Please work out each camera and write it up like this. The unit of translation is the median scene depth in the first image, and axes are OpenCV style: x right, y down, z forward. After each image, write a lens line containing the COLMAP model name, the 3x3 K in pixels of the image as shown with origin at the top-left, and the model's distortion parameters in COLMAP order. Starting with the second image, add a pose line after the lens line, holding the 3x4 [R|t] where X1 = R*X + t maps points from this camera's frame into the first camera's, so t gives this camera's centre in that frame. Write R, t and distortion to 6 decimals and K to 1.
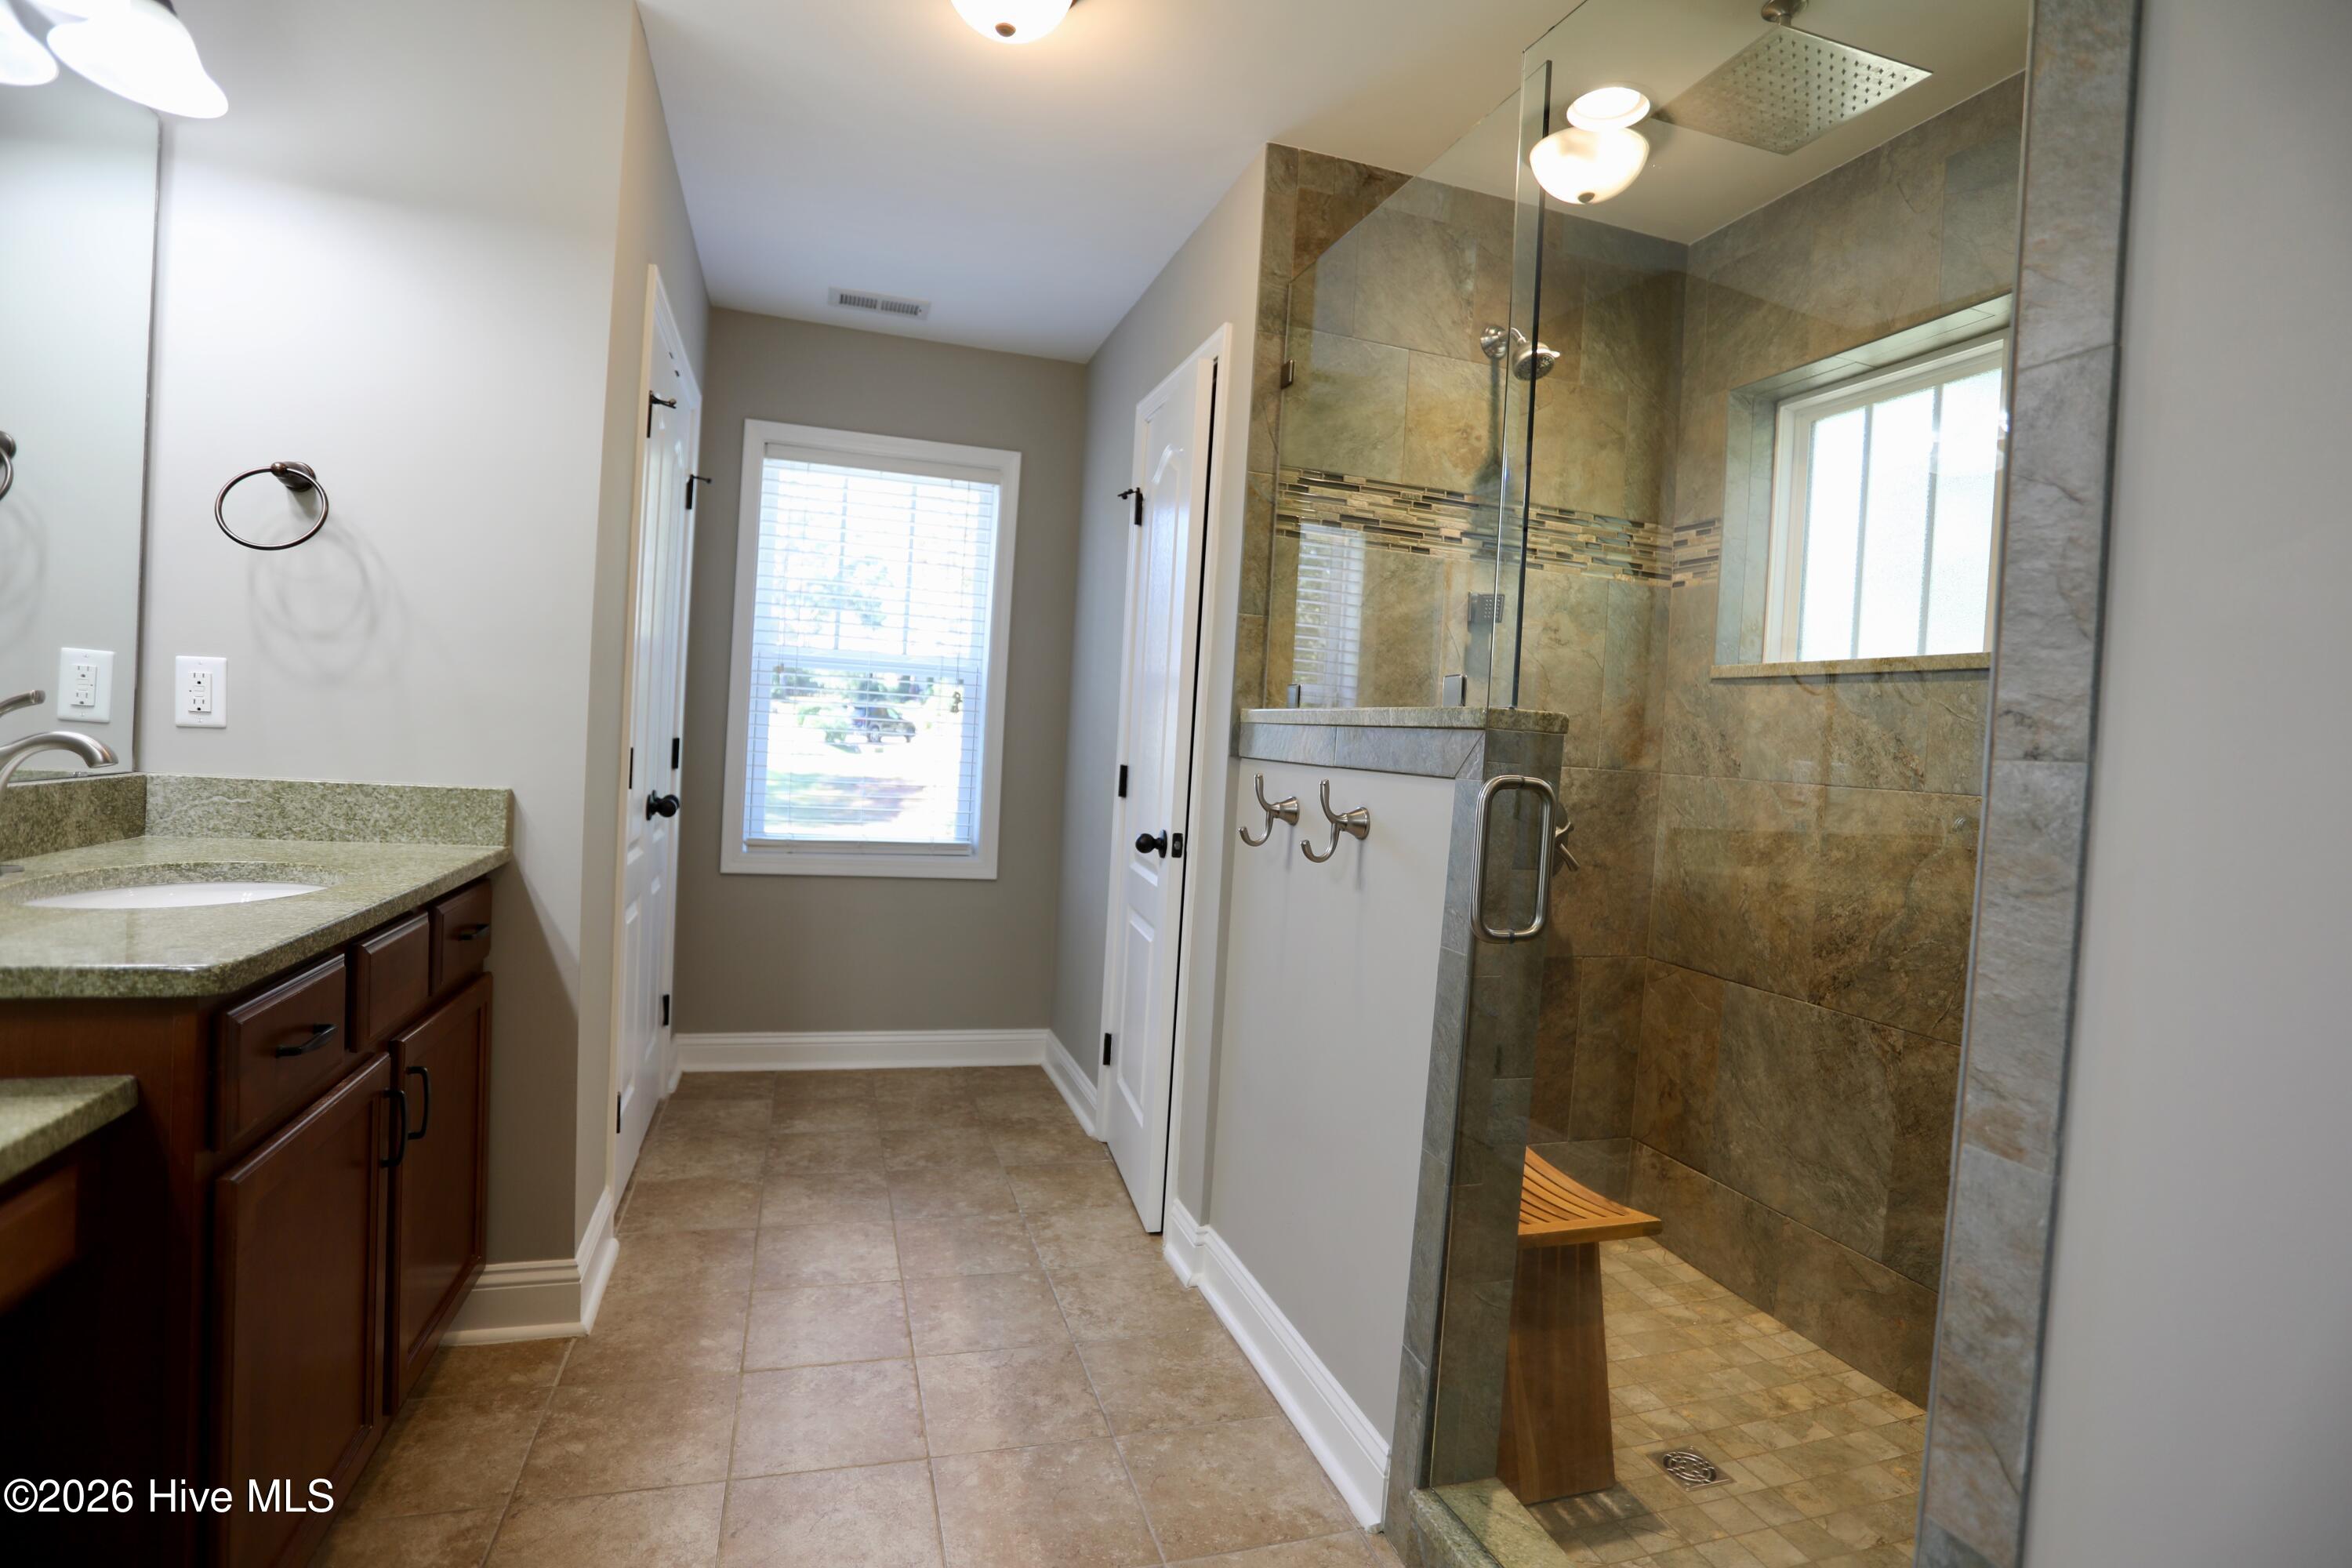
lens RADIAL K [[1127.0, 0, 1176.2], [0, 1127.0, 770.2], [0, 0, 1]] dist [-0.076146, 0.028431]
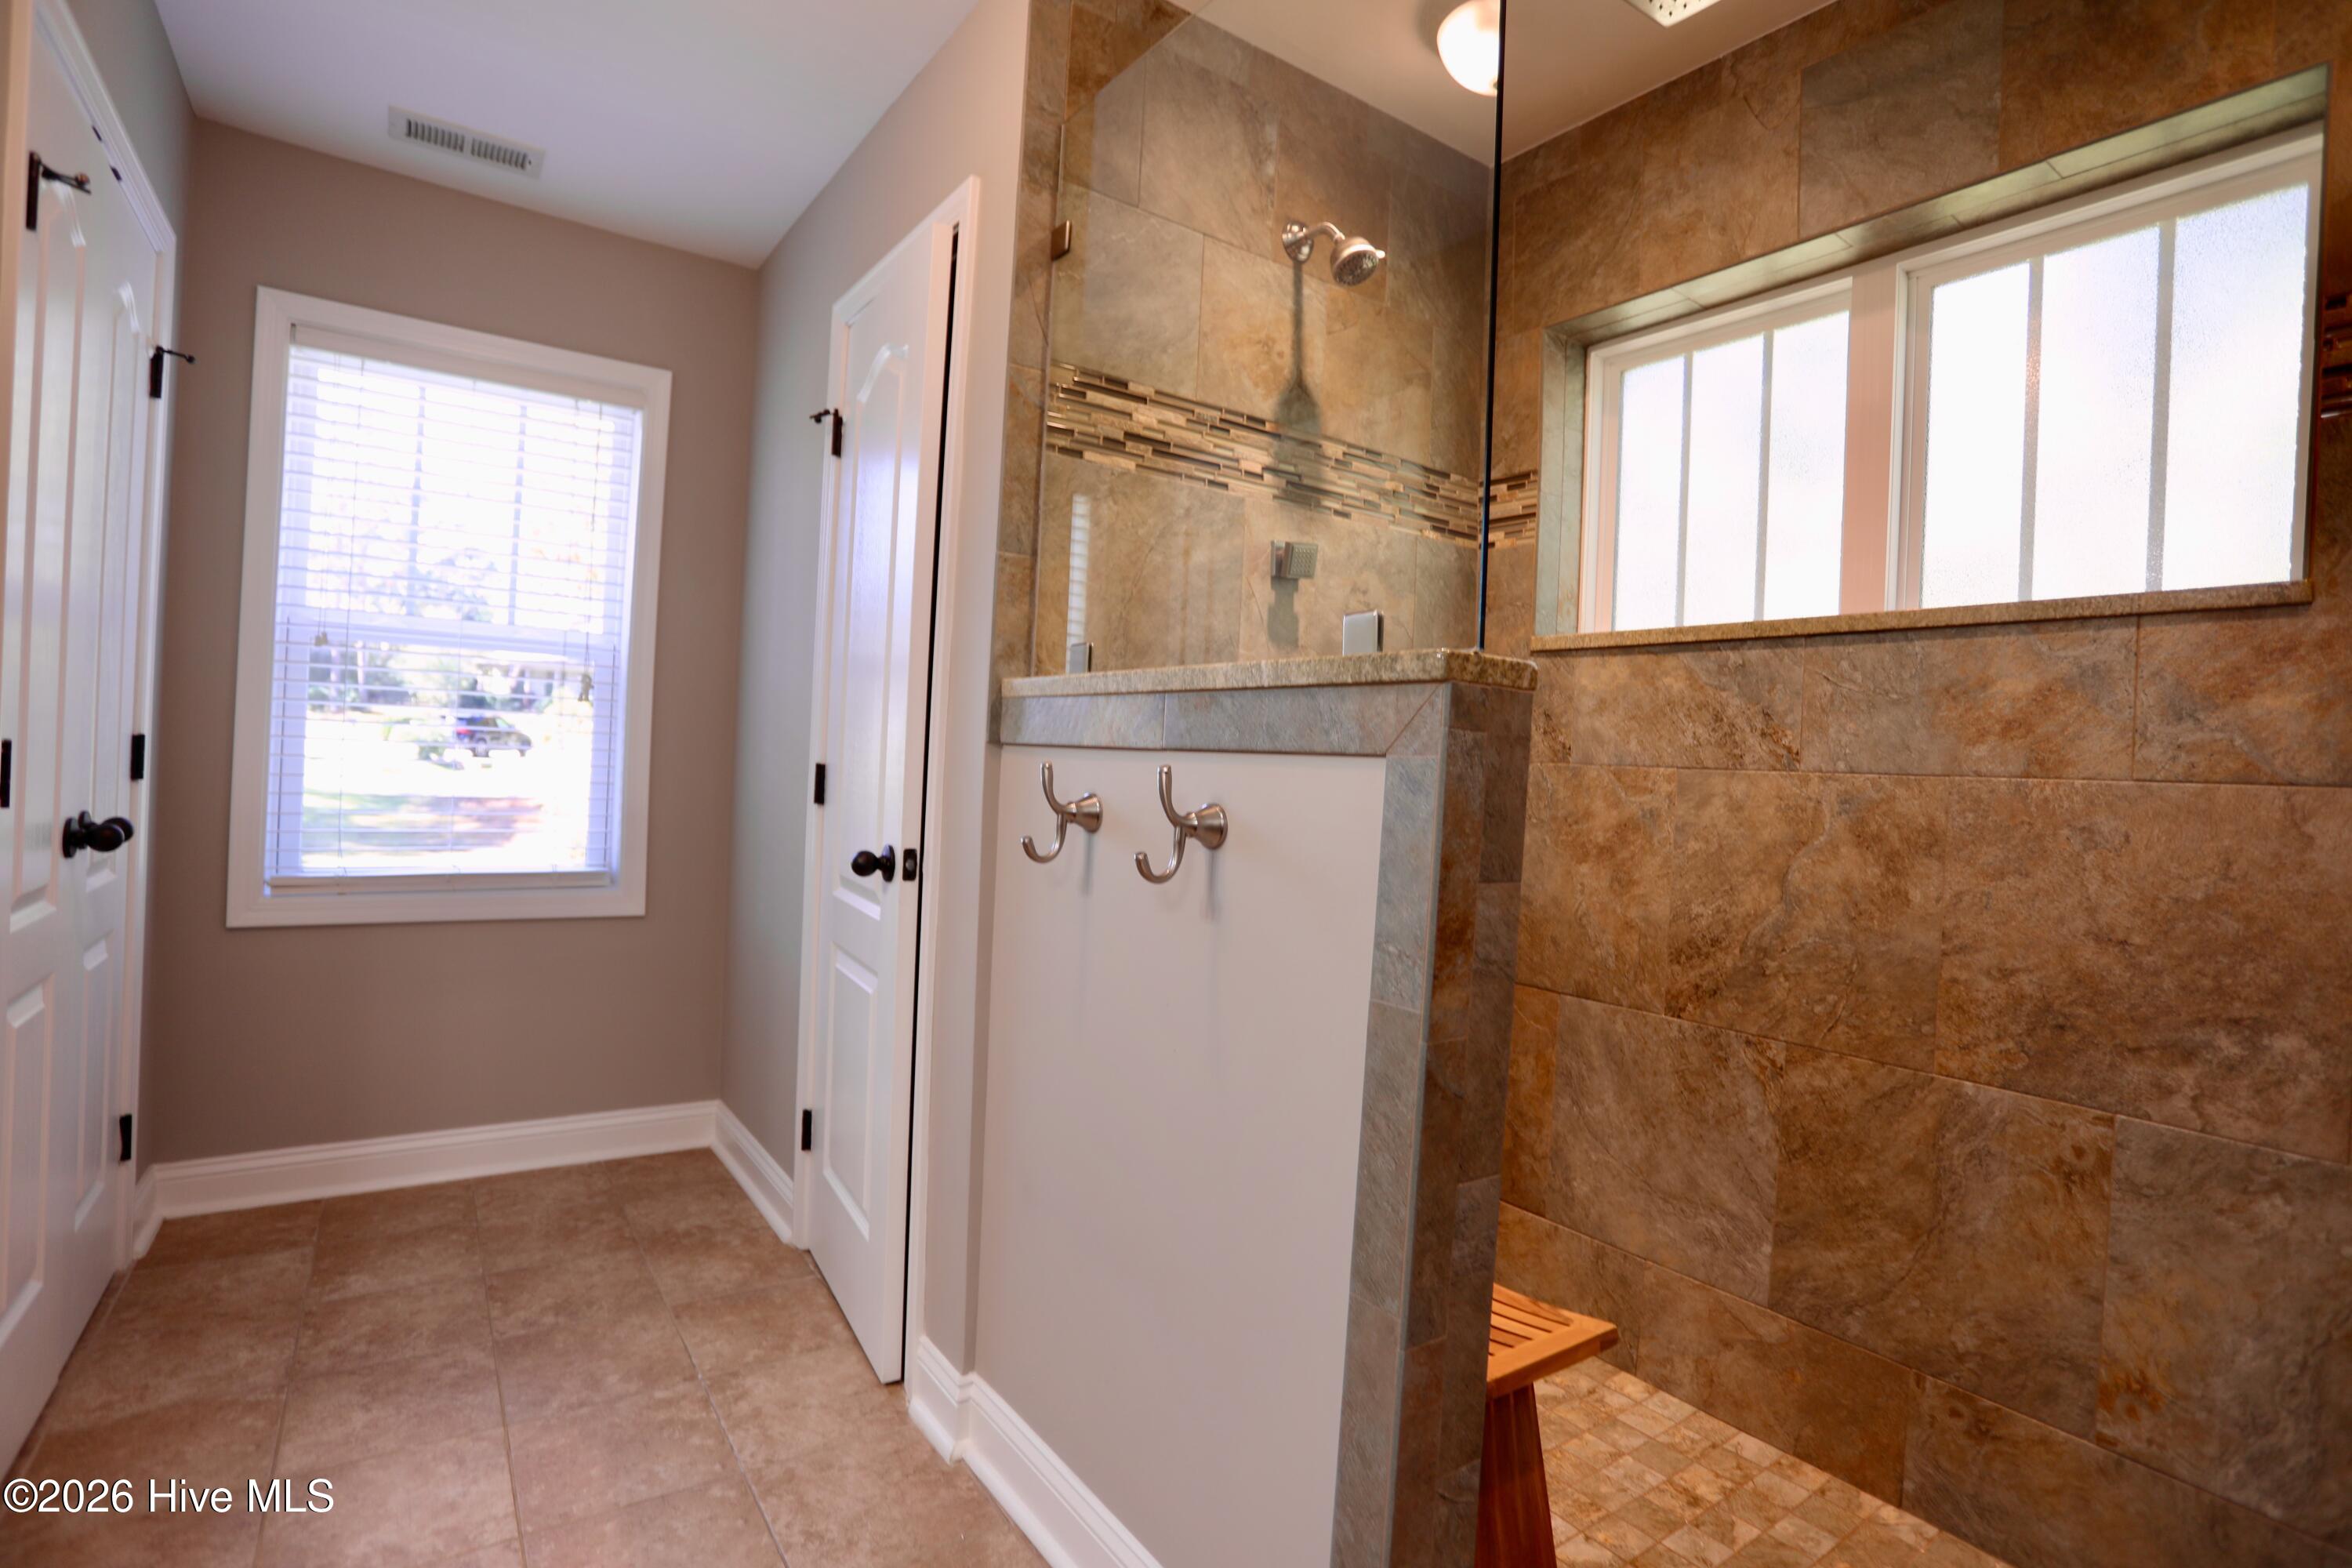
lens RADIAL K [[1127.0, 0, 1176.2], [0, 1127.0, 770.2], [0, 0, 1]] dist [-0.076146, 0.028431]
pose [[0.954915, -0.016678, 0.296411, -0.052644], [0.018943, 0.999809, -0.004770, 0.011145], [-0.296275, 0.010170, 0.955049, 0.246009]]
